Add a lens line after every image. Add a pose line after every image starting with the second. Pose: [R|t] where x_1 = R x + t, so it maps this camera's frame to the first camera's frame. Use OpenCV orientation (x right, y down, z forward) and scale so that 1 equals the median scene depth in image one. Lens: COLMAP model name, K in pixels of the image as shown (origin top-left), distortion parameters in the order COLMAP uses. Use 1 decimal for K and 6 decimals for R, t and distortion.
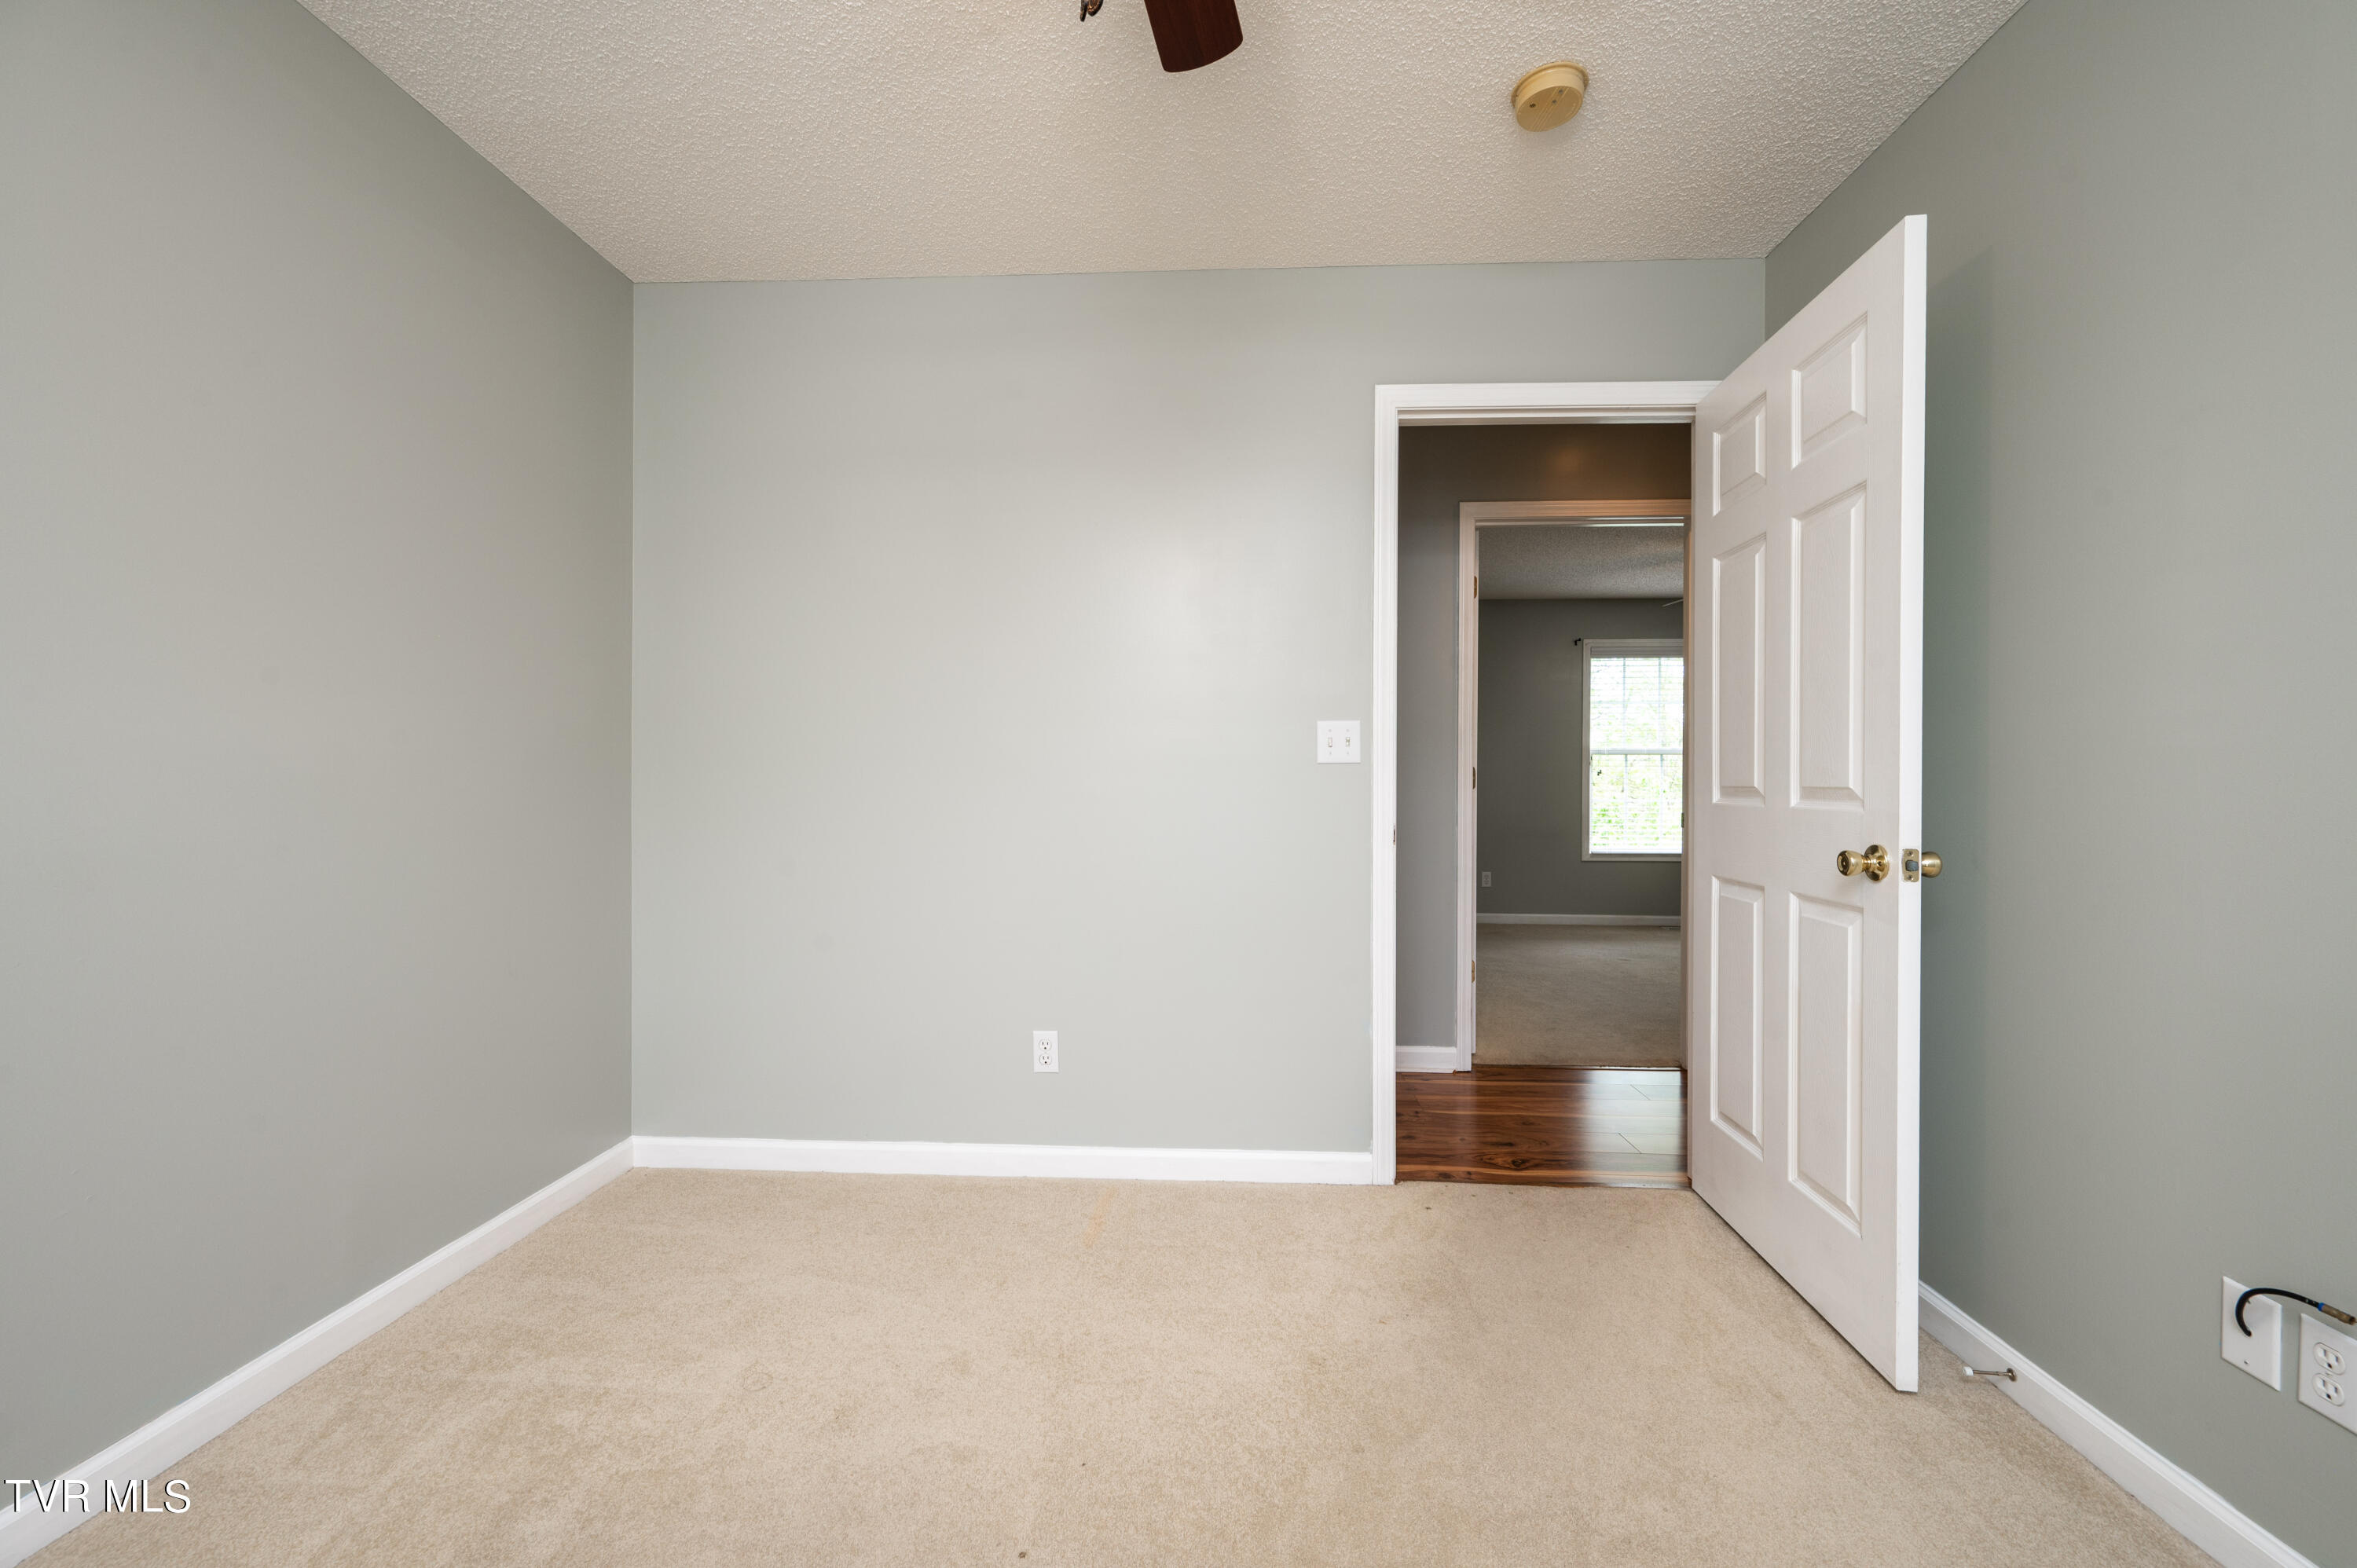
lens RADIAL K [[929.2, 0, 1178.5], [0, 929.2, 784.0], [0, 0, 1]] dist [0.000547, 0.000010]
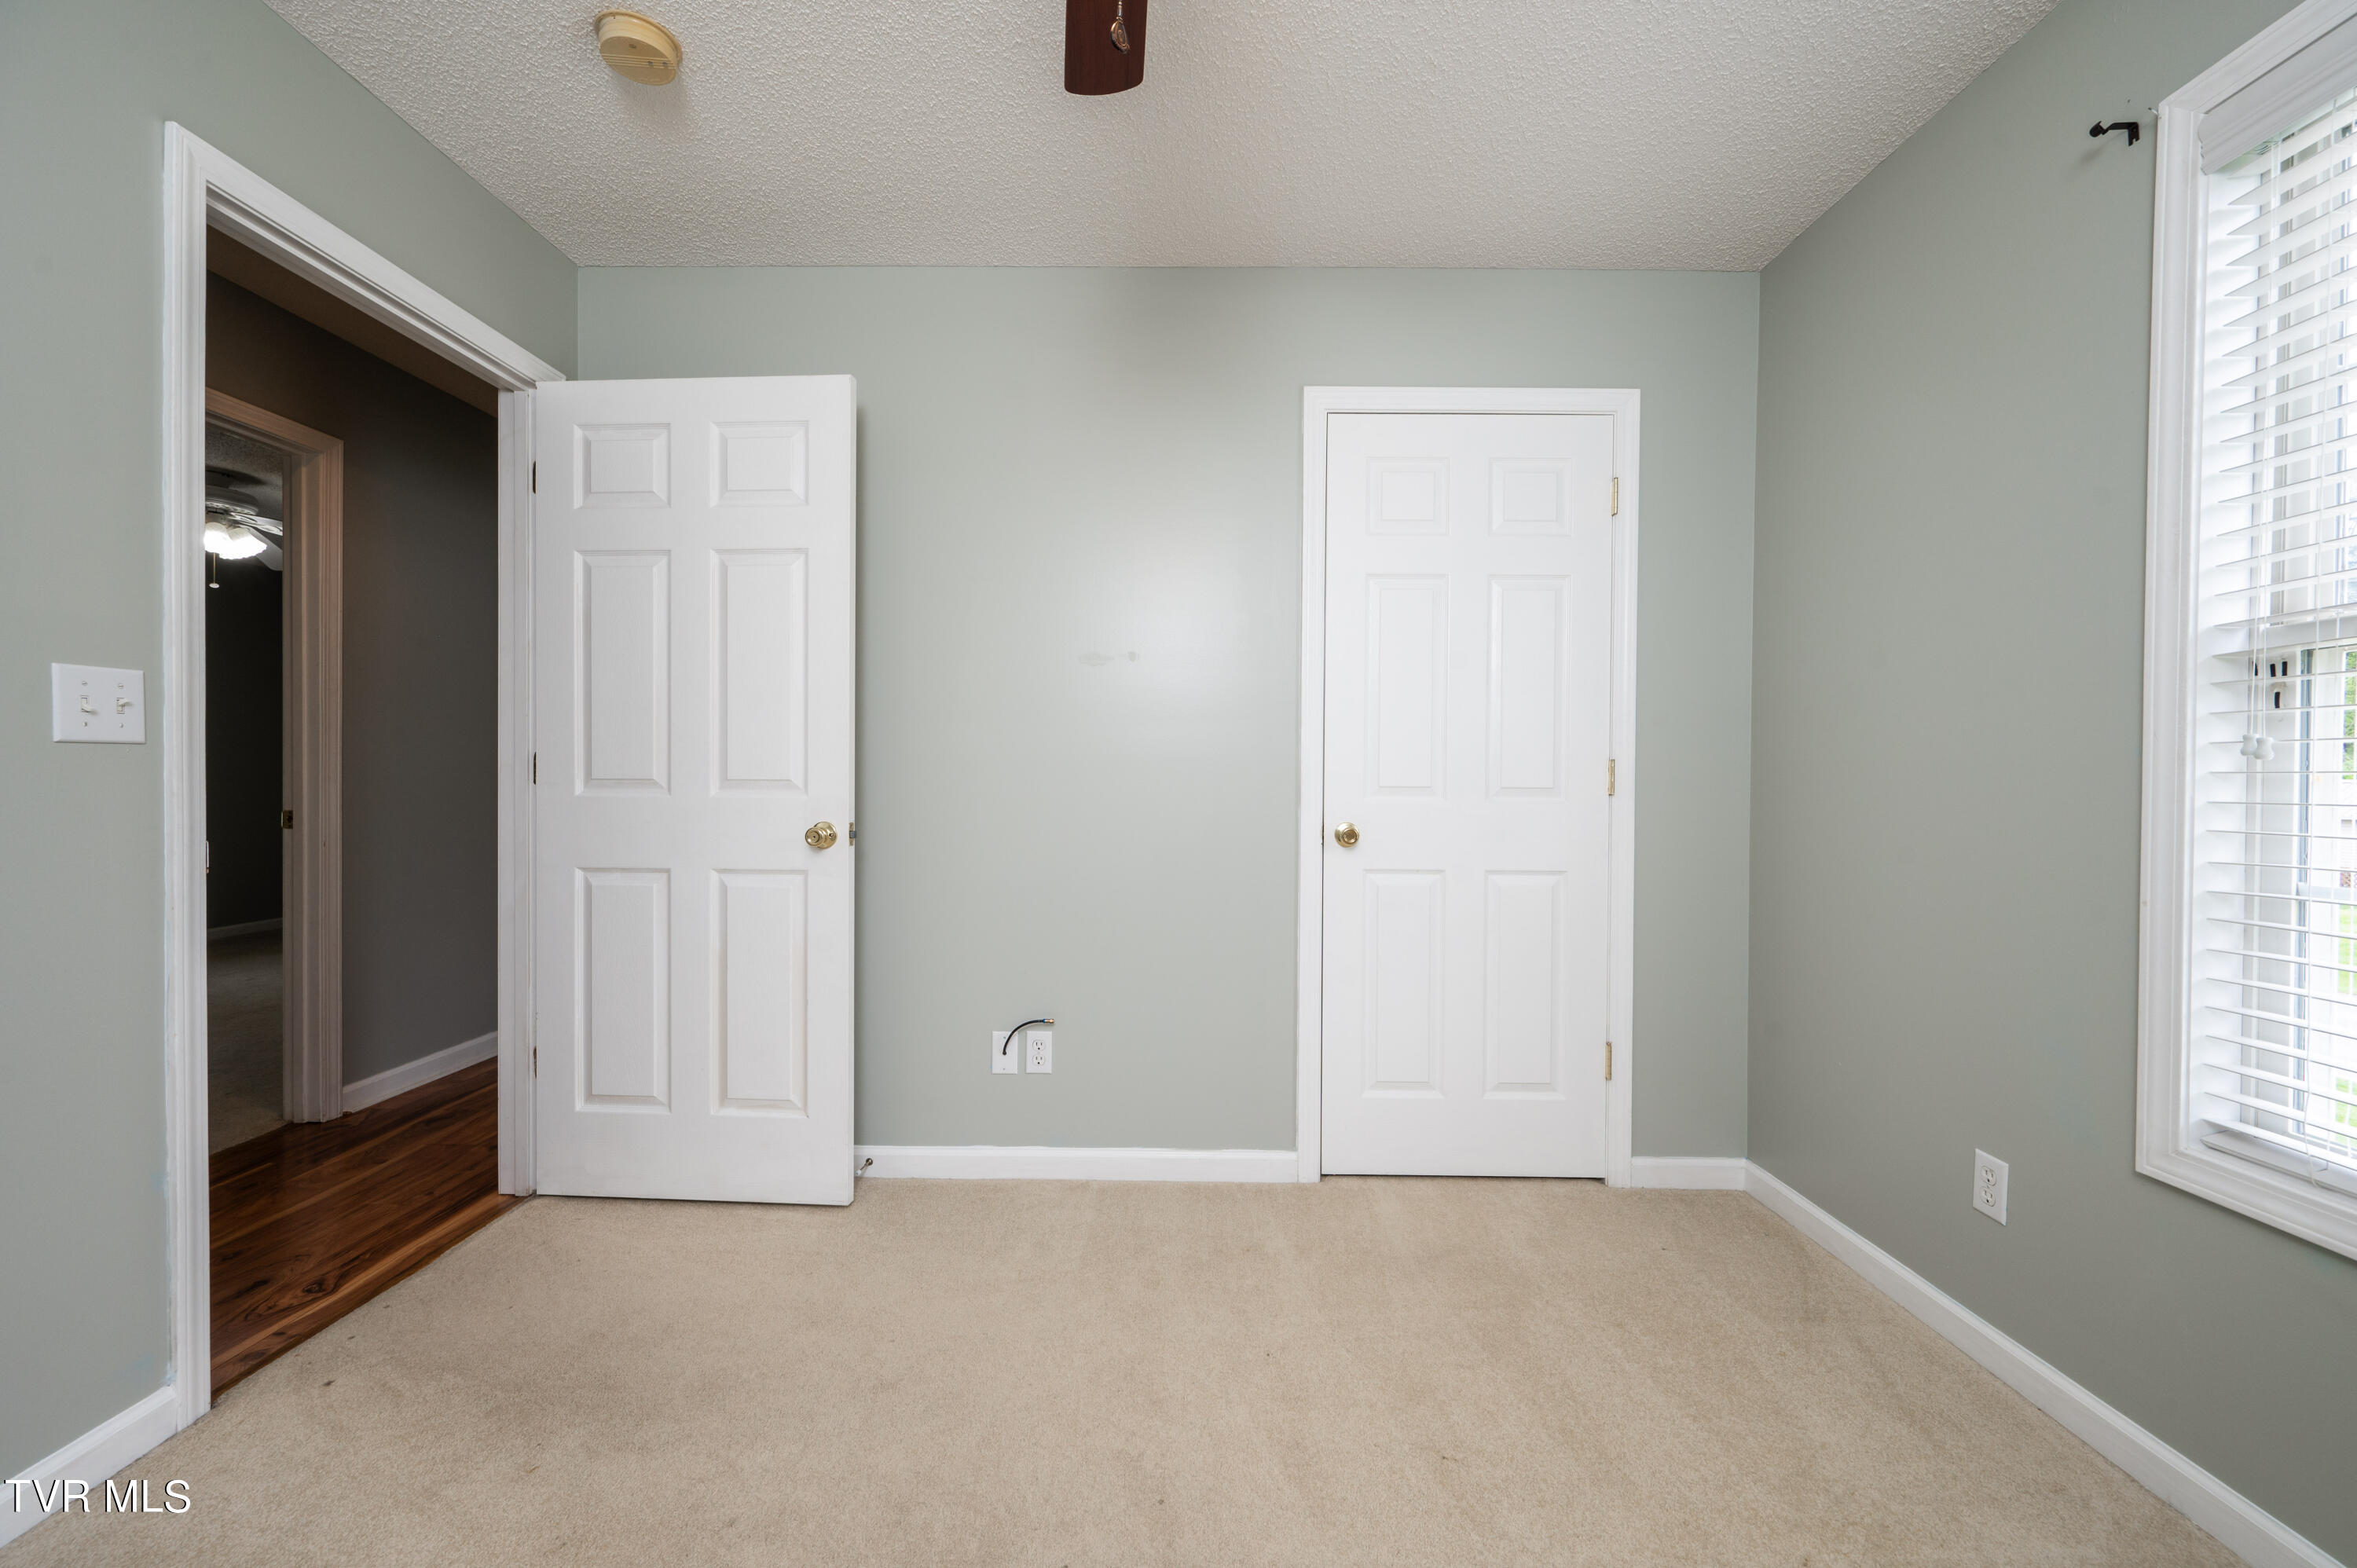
lens RADIAL K [[929.2, 0, 1178.5], [0, 929.2, 784.0], [0, 0, 1]] dist [0.000547, 0.000010]
pose [[-0.045675, -0.012147, 0.998882, -0.536933], [-0.001032, 0.999926, 0.012113, -0.005599], [-0.998956, -0.000478, -0.045685, 0.462792]]
